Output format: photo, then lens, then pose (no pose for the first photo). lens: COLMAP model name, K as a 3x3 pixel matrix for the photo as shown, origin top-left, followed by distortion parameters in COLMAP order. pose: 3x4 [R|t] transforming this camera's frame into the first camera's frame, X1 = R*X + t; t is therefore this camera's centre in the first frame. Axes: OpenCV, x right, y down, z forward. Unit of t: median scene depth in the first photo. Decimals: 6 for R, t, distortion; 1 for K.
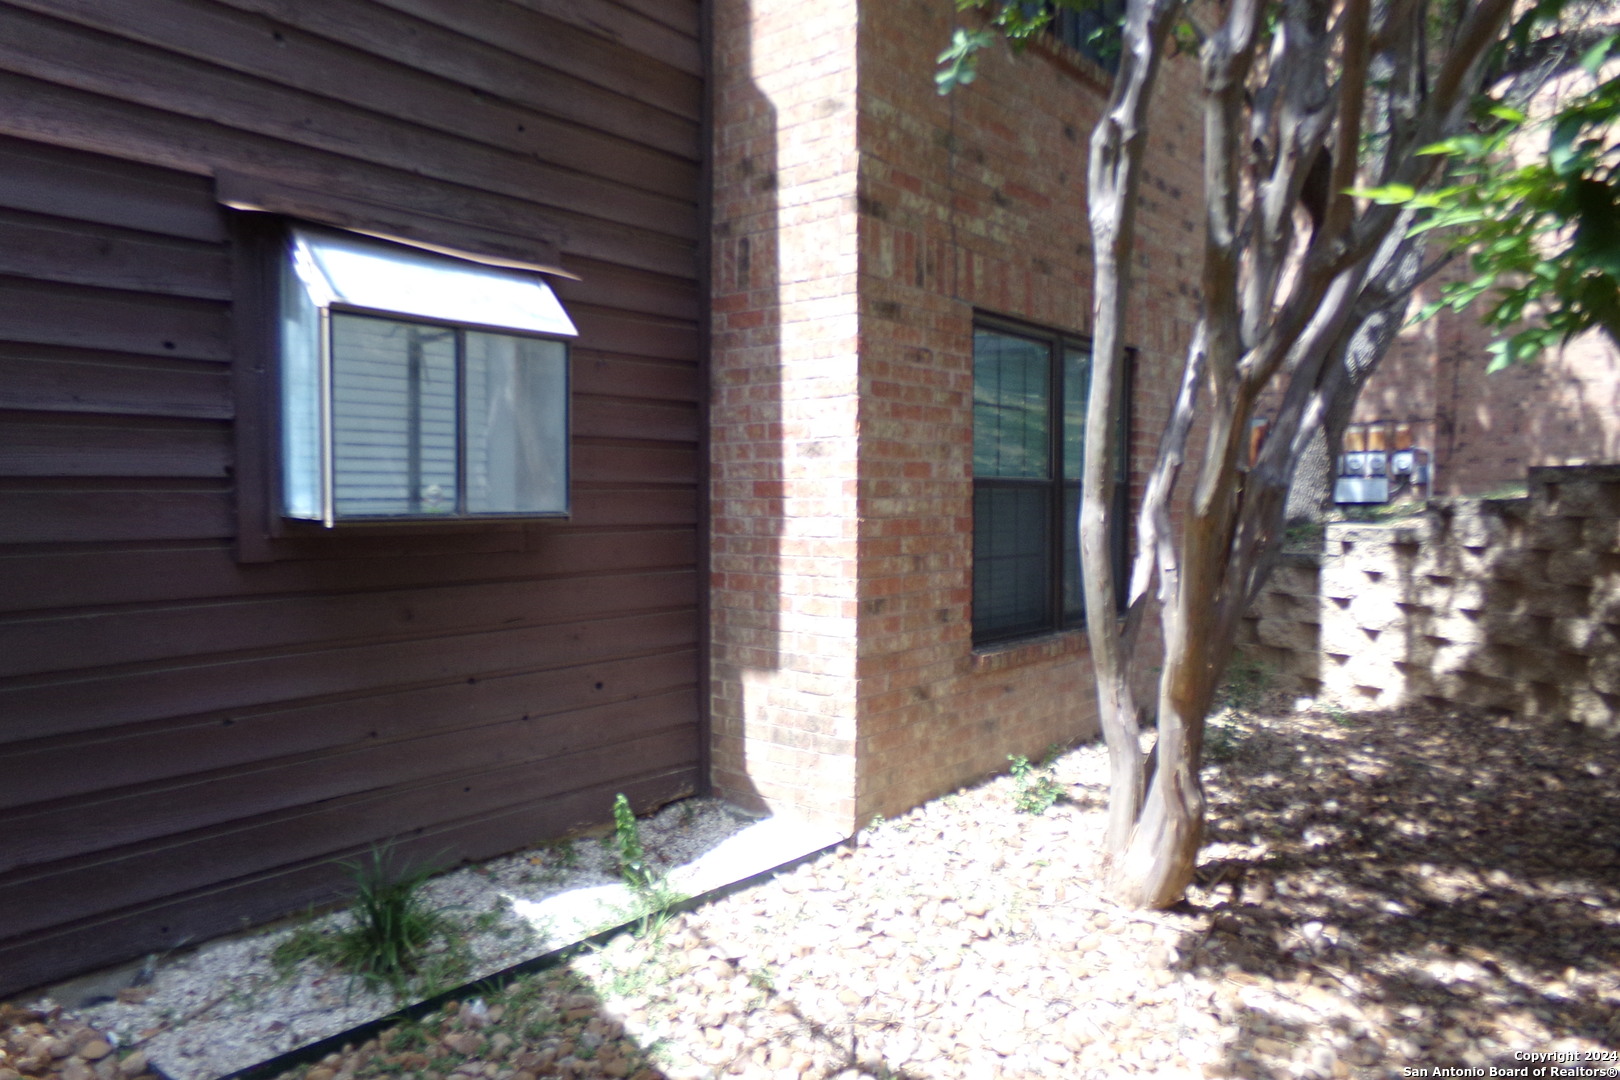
lens RADIAL K [[1137.3, 0, 805.1], [0, 1137.3, 531.2], [0, 0, 1]] dist [-0.041802, 0.089083]
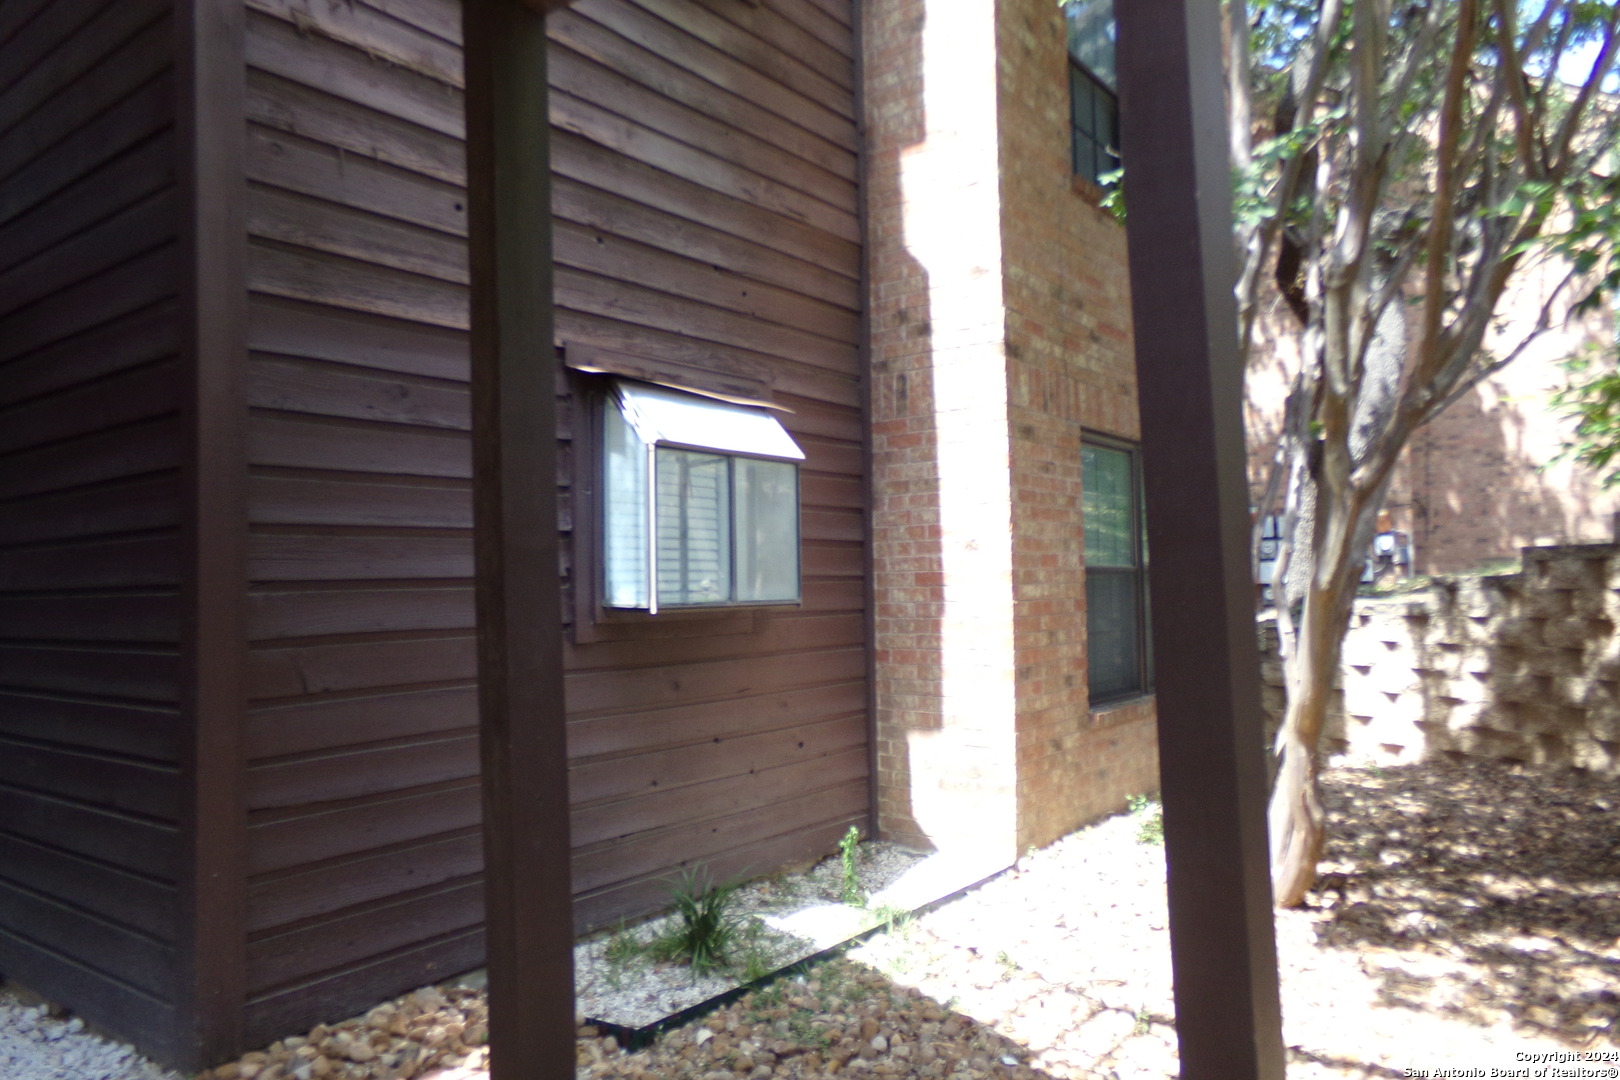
lens RADIAL K [[1137.3, 0, 807.3], [0, 1137.3, 535.4], [0, 0, 1]] dist [-0.041802, 0.089083]
pose [[0.999281, -0.018511, 0.033100, -0.209840], [0.021017, 0.996806, -0.077049, 0.008164], [-0.031568, 0.077690, 0.996478, -0.218184]]
